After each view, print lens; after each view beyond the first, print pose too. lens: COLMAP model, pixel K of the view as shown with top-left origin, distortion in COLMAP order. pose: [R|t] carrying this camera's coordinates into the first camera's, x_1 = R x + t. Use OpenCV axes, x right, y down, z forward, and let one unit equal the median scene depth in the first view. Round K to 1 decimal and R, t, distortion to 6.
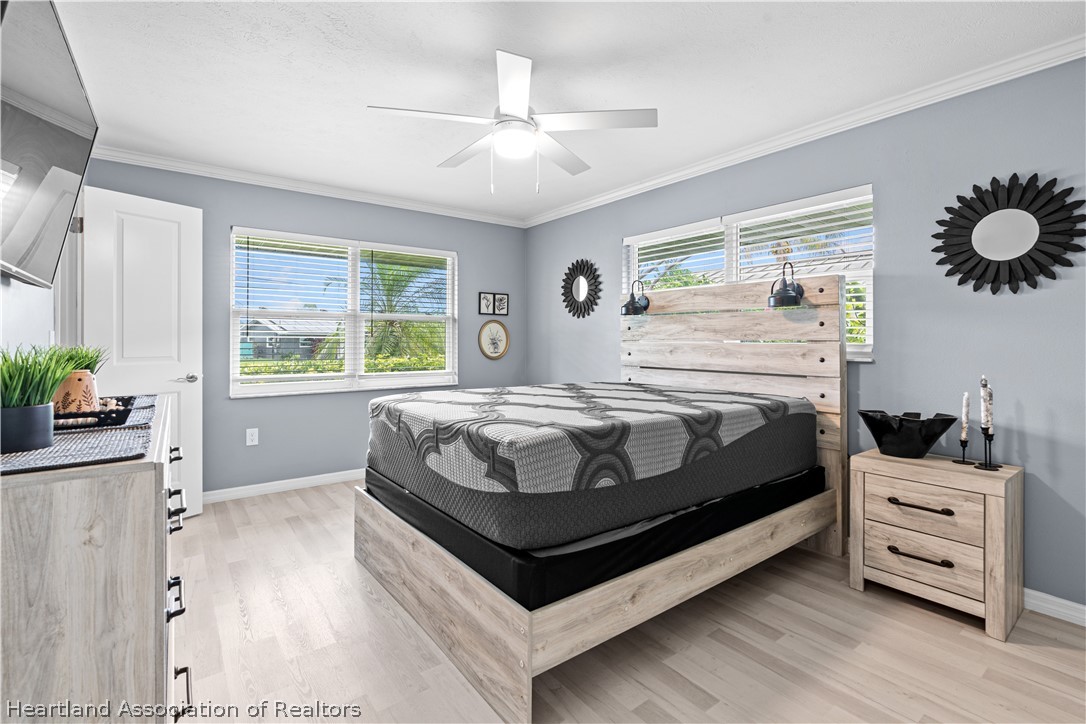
lens RADIAL K [[490.6, 0, 529.0], [0, 490.6, 338.1], [0, 0, 1]] dist [-0.005352, 0.000239]
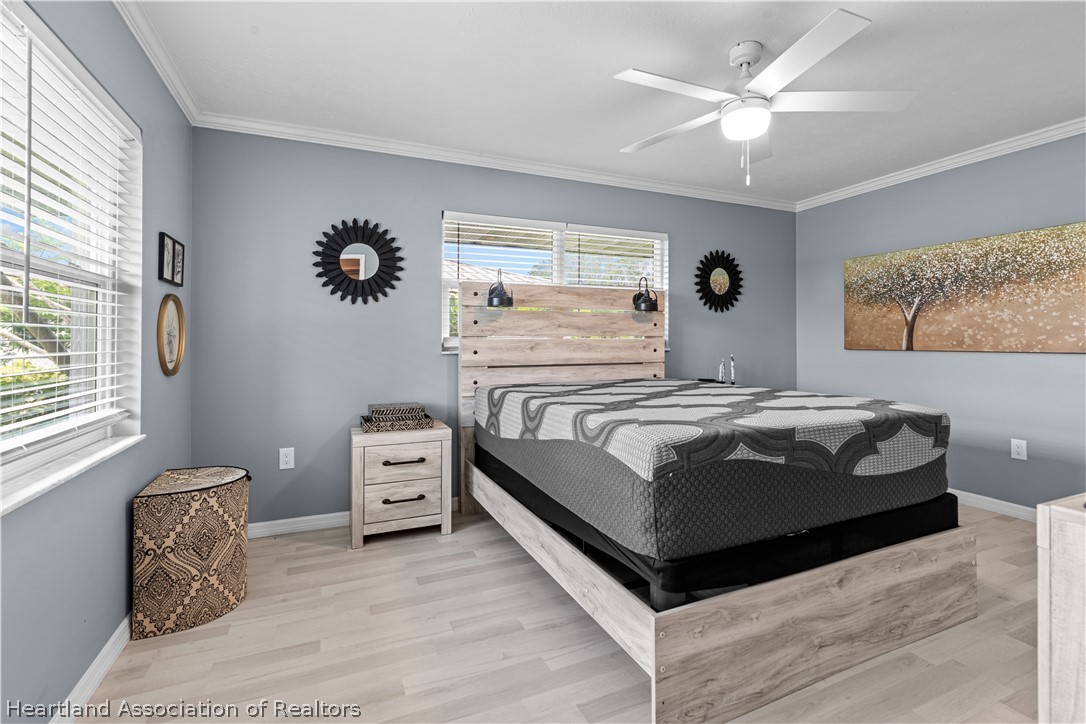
lens RADIAL K [[490.6, 0, 543.6], [0, 490.6, 358.3], [0, 0, 1]] dist [-0.005352, 0.000239]
pose [[0.219834, -0.034403, 0.974930, -0.681501], [-0.000112, 0.999377, 0.035291, 0.014129], [-0.975537, -0.007867, 0.219693, 0.795275]]
